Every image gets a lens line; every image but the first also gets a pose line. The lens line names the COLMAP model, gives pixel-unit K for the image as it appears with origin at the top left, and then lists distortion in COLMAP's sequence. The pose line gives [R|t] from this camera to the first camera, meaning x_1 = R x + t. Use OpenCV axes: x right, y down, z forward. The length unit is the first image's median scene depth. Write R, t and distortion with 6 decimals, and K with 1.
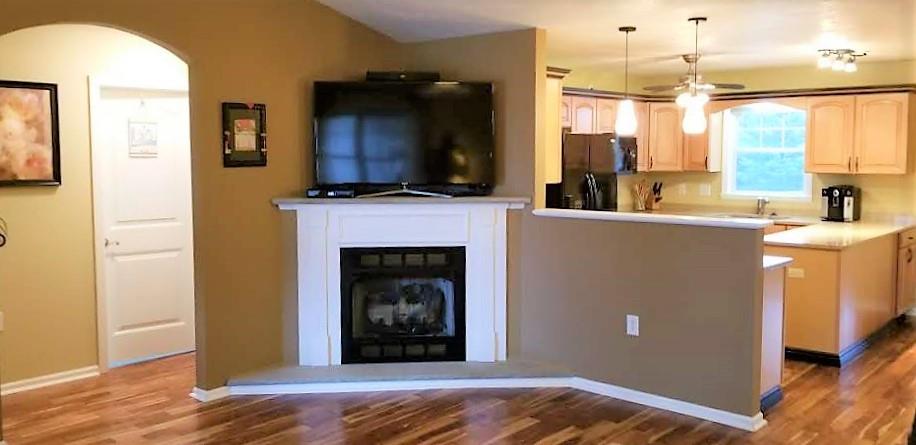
lens RADIAL K [[772.8, 0, 458.0], [0, 772.8, 222.5], [0, 0, 1]] dist [0.093907, -0.192264]
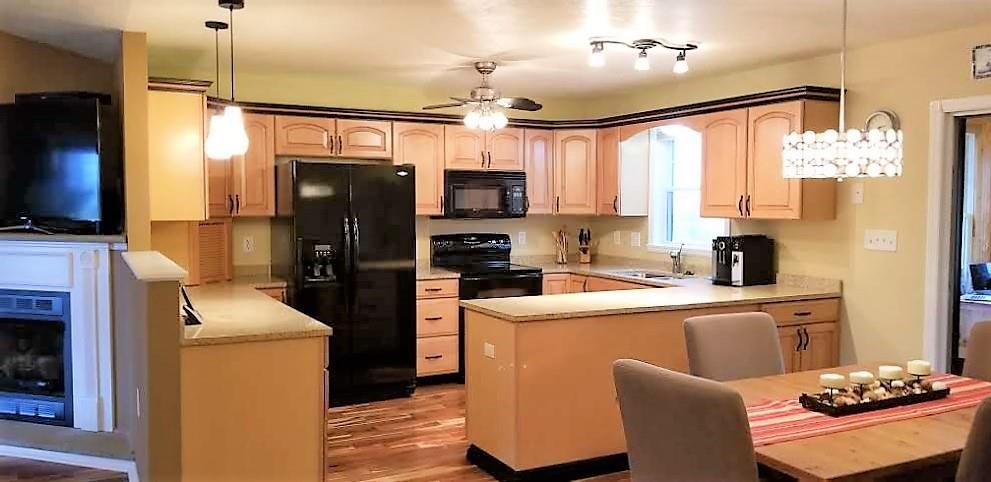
lens RADIAL K [[772.7, 0, 495.5], [0, 772.7, 241.0], [0, 0, 1]] dist [0.023261, -0.004548]
pose [[0.932898, 0.022646, -0.359427, 0.640507], [-0.037671, 0.998682, -0.034853, -0.010820], [0.358164, 0.046055, 0.932522, 0.312969]]
